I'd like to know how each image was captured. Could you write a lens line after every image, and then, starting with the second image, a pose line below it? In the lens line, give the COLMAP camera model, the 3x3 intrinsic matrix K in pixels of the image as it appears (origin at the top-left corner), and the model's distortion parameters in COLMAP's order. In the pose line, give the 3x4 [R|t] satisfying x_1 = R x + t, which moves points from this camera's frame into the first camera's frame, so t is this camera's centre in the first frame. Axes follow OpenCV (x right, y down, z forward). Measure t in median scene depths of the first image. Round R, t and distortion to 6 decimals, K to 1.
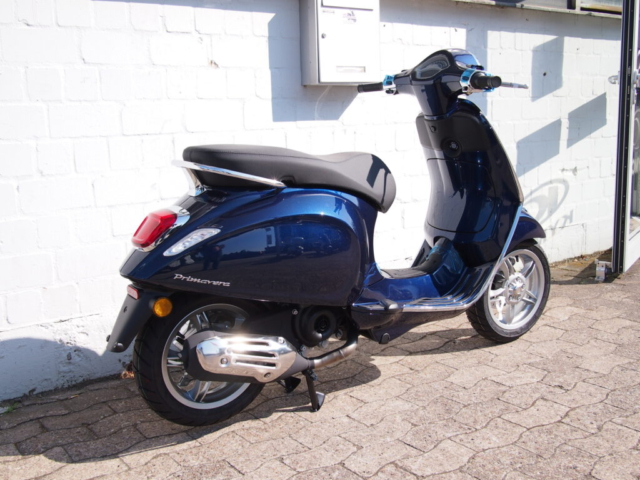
lens RADIAL K [[713.4, 0, 321.2], [0, 713.4, 241.5], [0, 0, 1]] dist [-0.015900, 0.000000]
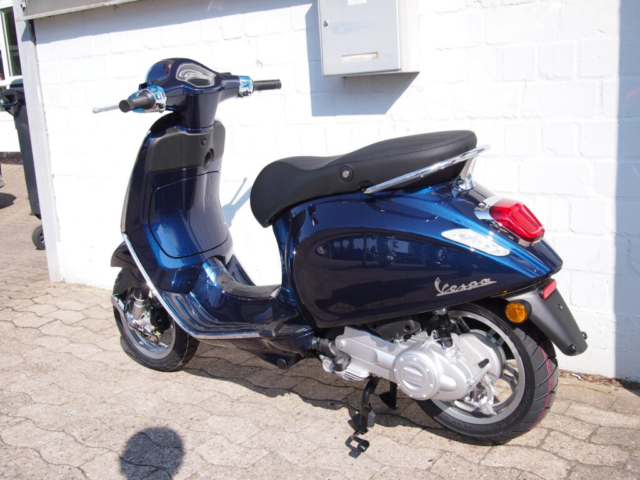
lens RADIAL K [[713.4, 0, 322.0], [0, 713.4, 239.2], [0, 0, 1]] dist [-0.015900, 0.000000]
pose [[0.292050, 0.208225, -0.933461, 0.992449], [-0.111718, 0.976758, 0.182930, -0.206489], [0.949856, 0.050859, 0.308525, 0.808902]]
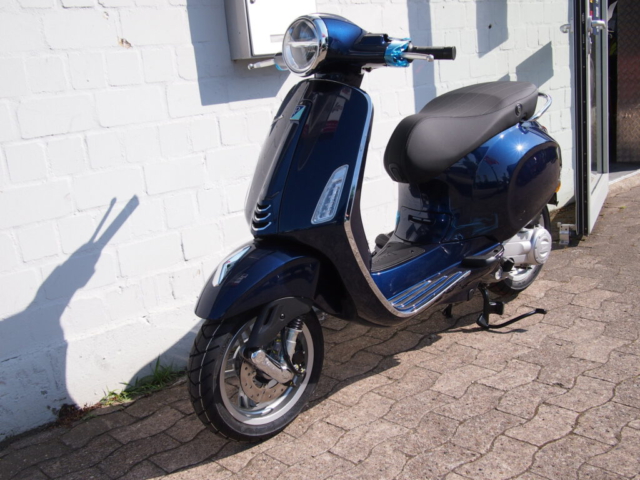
lens RADIAL K [[713.4, 0, 323.4], [0, 713.4, 240.4], [0, 0, 1]] dist [-0.015900, 0.000000]
pose [[0.990470, -0.093557, 0.101079, -0.028122], [0.087911, 0.994382, 0.058950, -0.050349], [-0.106026, -0.049502, 0.993130, 0.143032]]
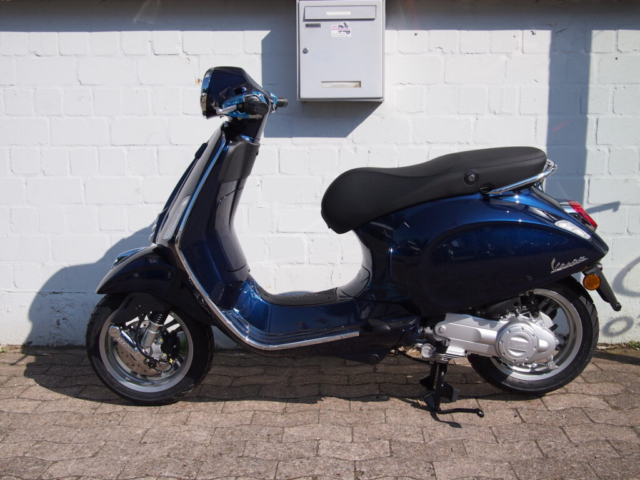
lens RADIAL K [[713.4, 0, 320.2], [0, 713.4, 238.8], [0, 0, 1]] dist [-0.015900, 0.000000]
pose [[0.782033, 0.123038, -0.610971, 0.708844], [-0.126259, 0.991269, 0.038013, -0.082757], [0.610314, 0.047413, 0.790739, 0.286075]]
